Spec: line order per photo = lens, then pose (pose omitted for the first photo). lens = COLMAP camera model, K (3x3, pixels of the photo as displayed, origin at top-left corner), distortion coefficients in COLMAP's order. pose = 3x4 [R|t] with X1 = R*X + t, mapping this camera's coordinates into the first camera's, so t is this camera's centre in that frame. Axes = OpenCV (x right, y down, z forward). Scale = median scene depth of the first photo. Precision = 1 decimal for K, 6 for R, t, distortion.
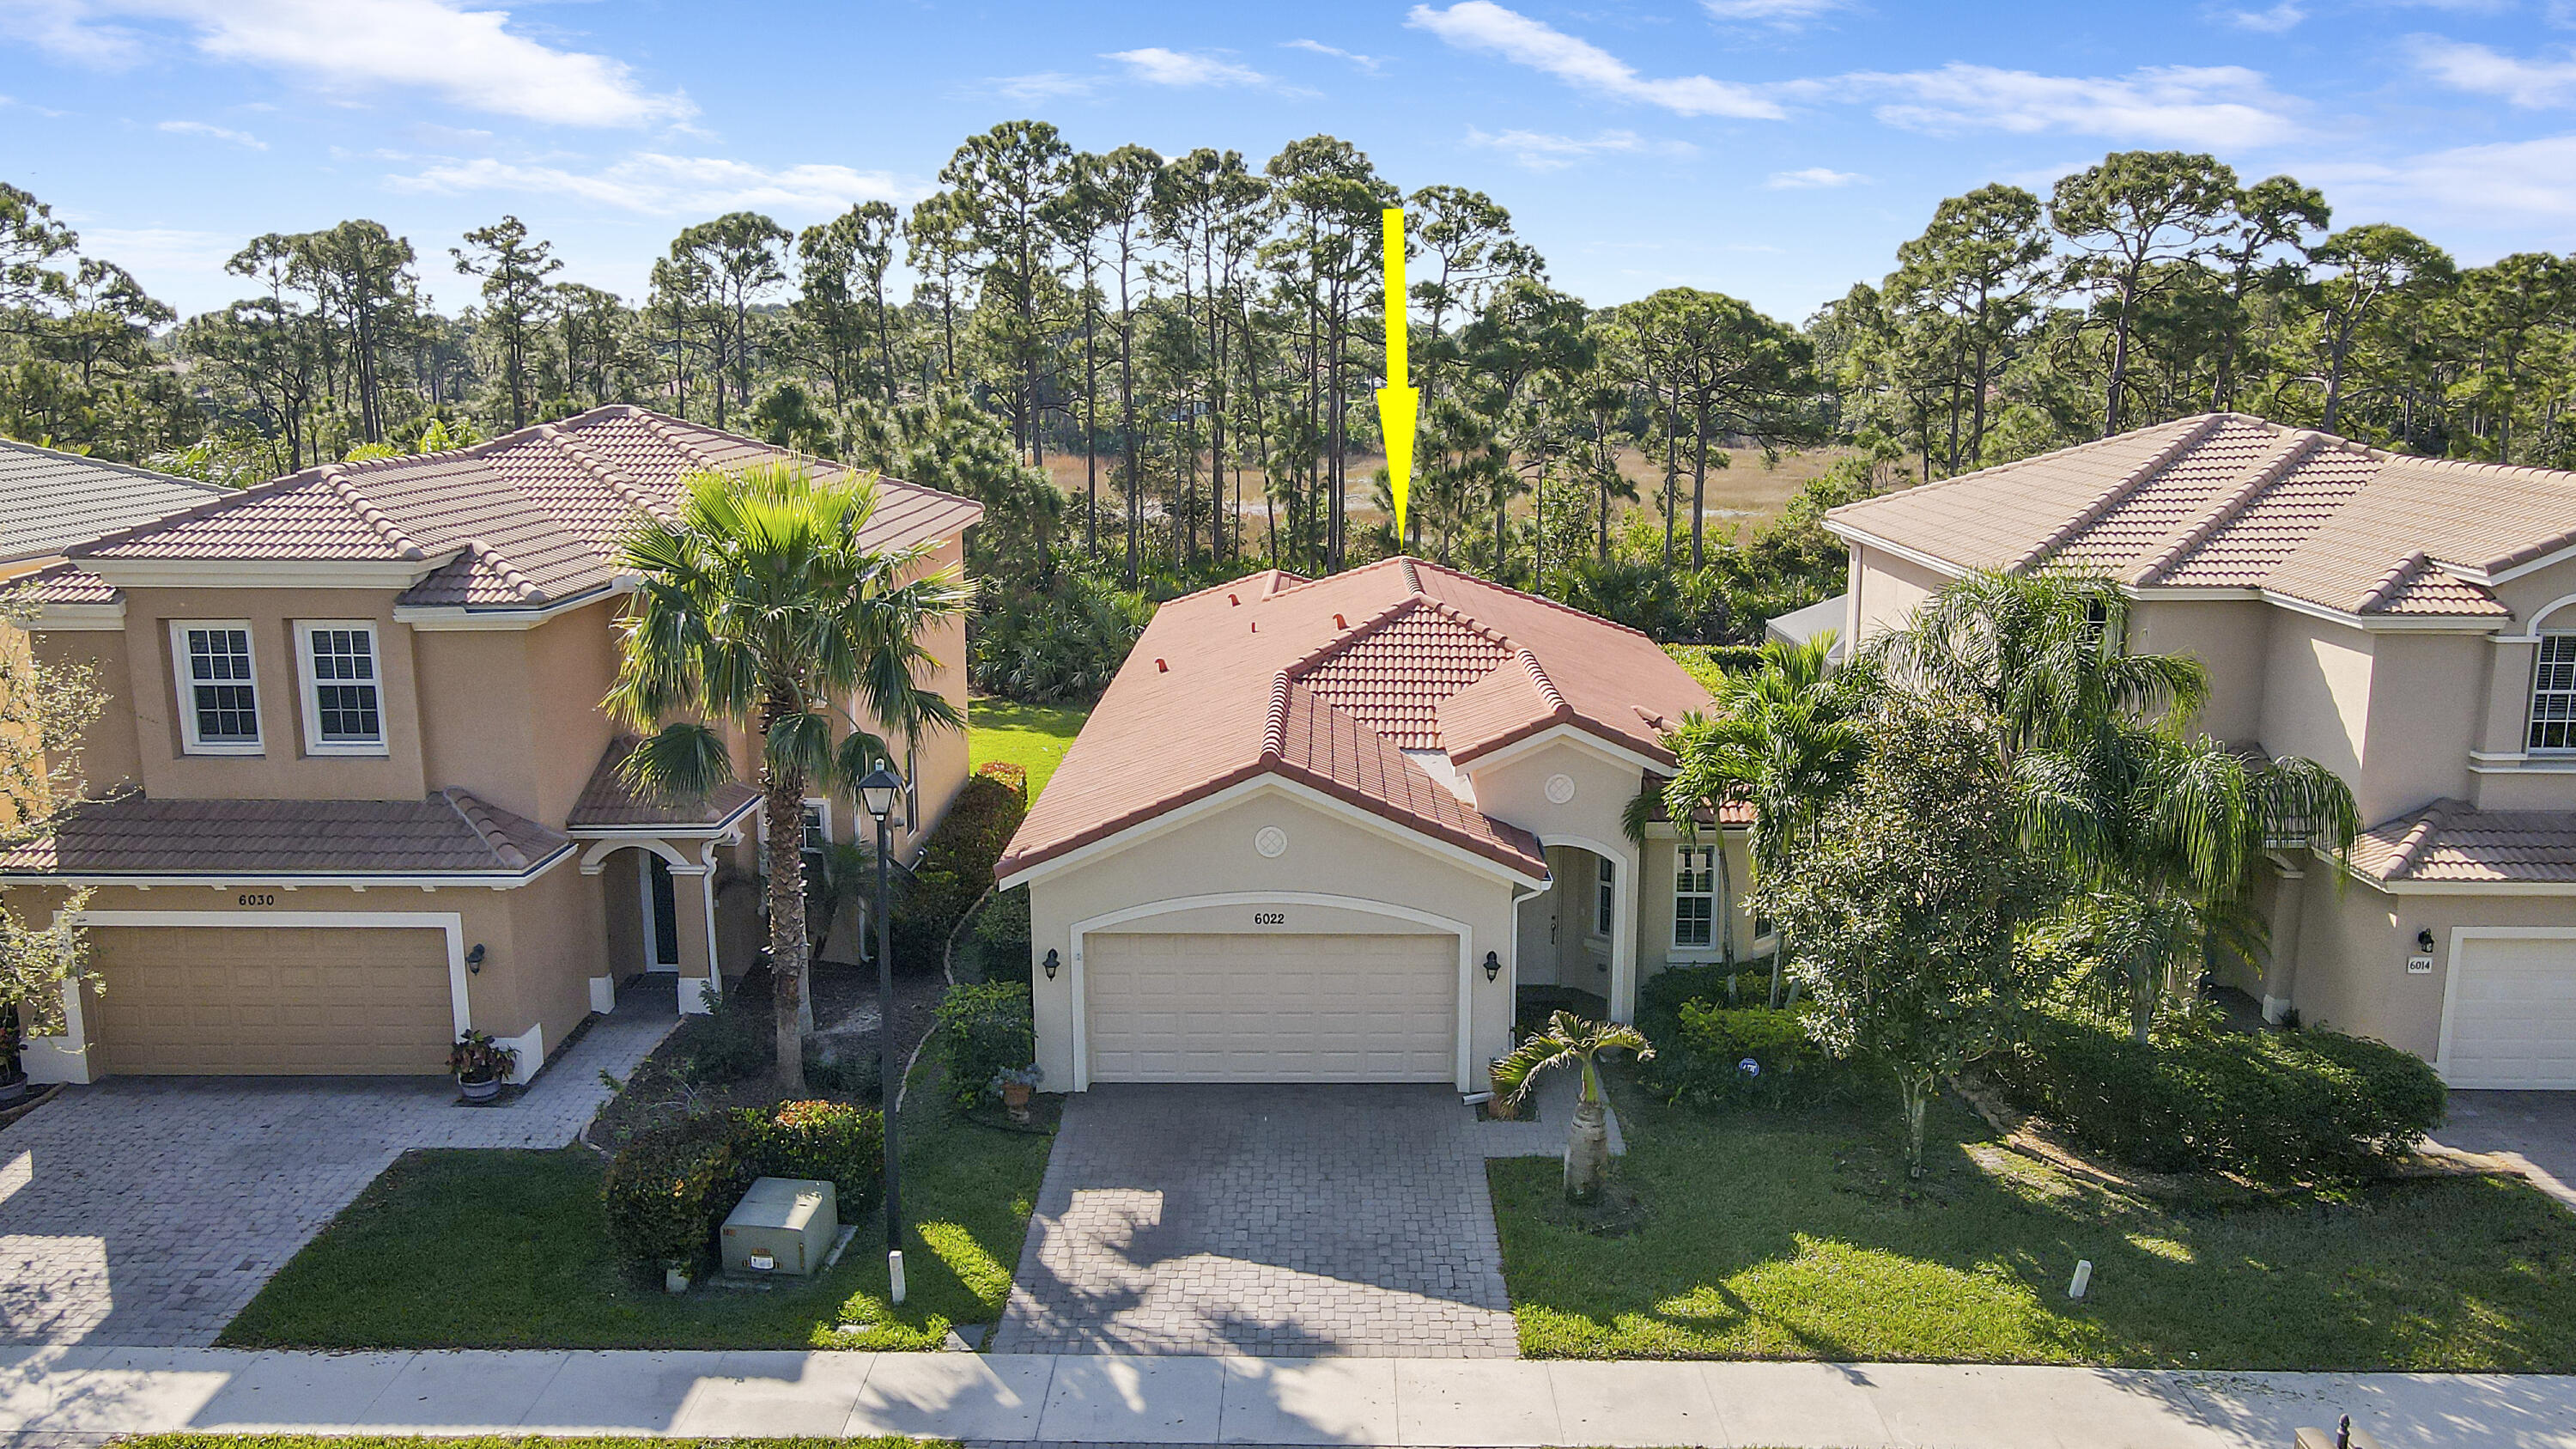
lens RADIAL K [[1854.2, 0, 1288.0], [0, 1854.2, 724.5], [0, 0, 1]] dist [0.013807, 0.006244]
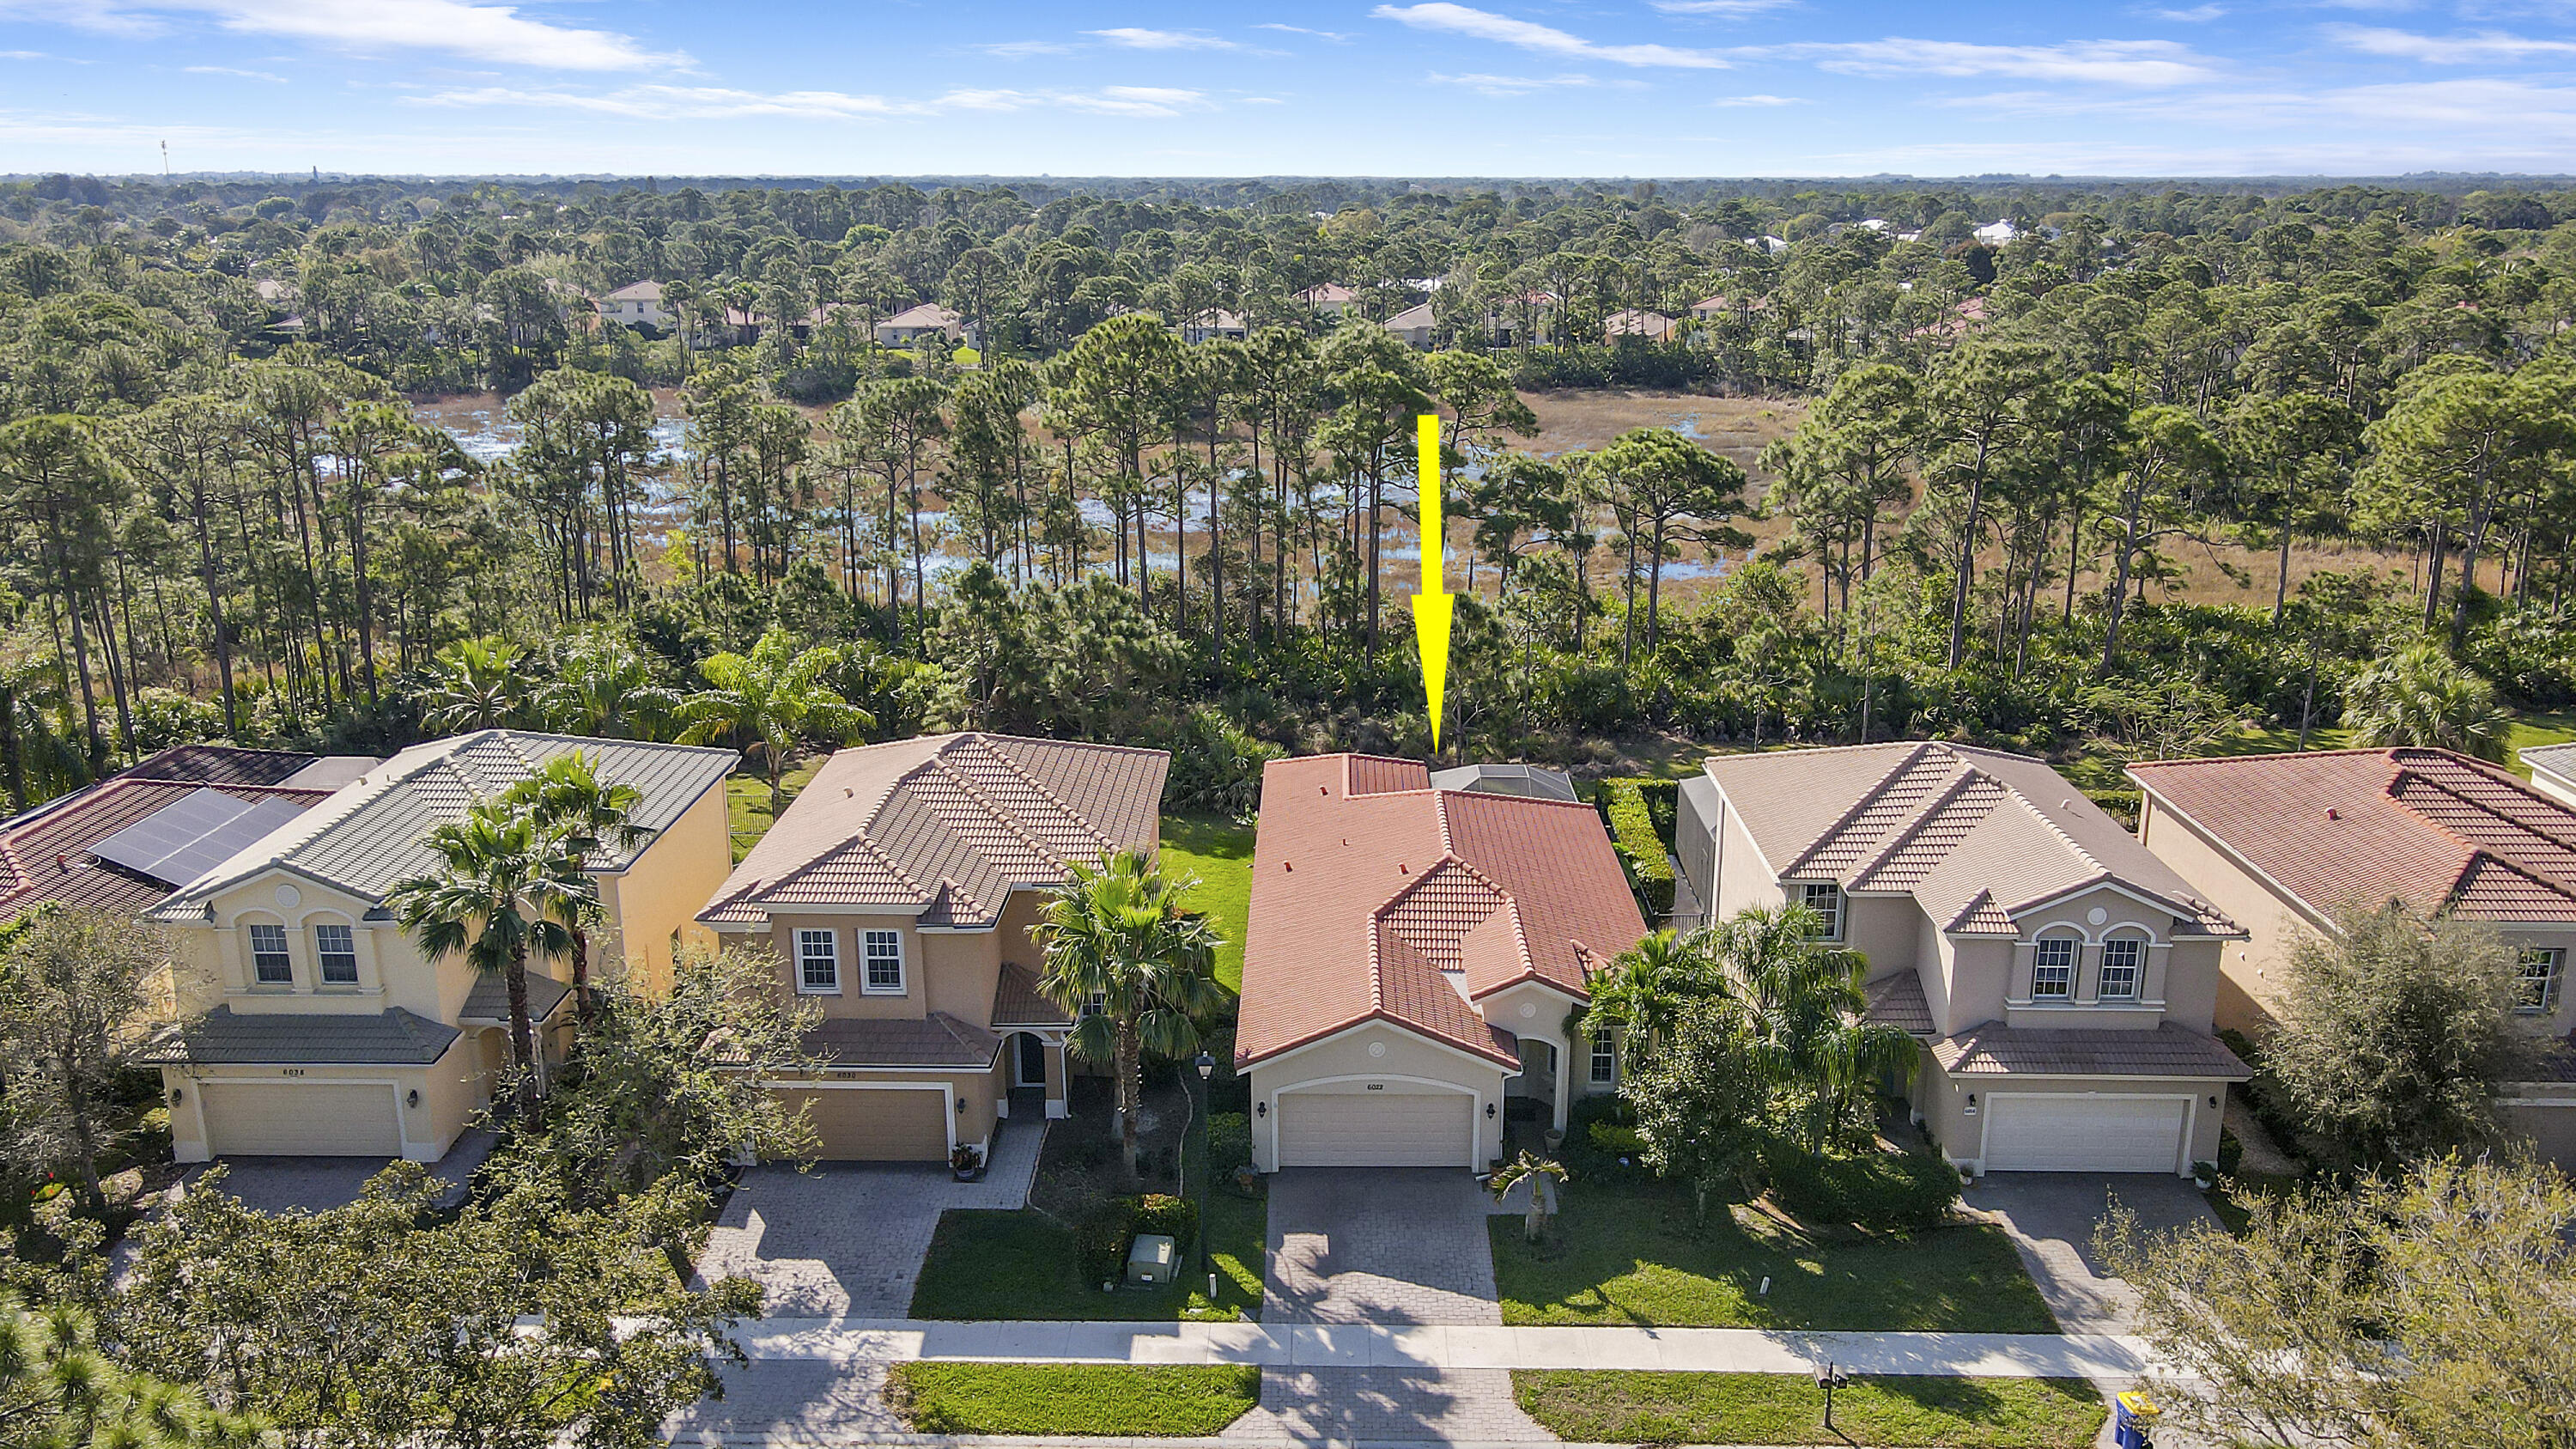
lens RADIAL K [[1854.2, 0, 1288.0], [0, 1854.2, 724.5], [0, 0, 1]] dist [0.013807, 0.006244]
pose [[0.999999, -0.000182, 0.001191, -0.107236], [0.000075, 0.996018, 0.089158, -0.460496], [-0.001202, -0.089158, 0.996017, -0.920952]]
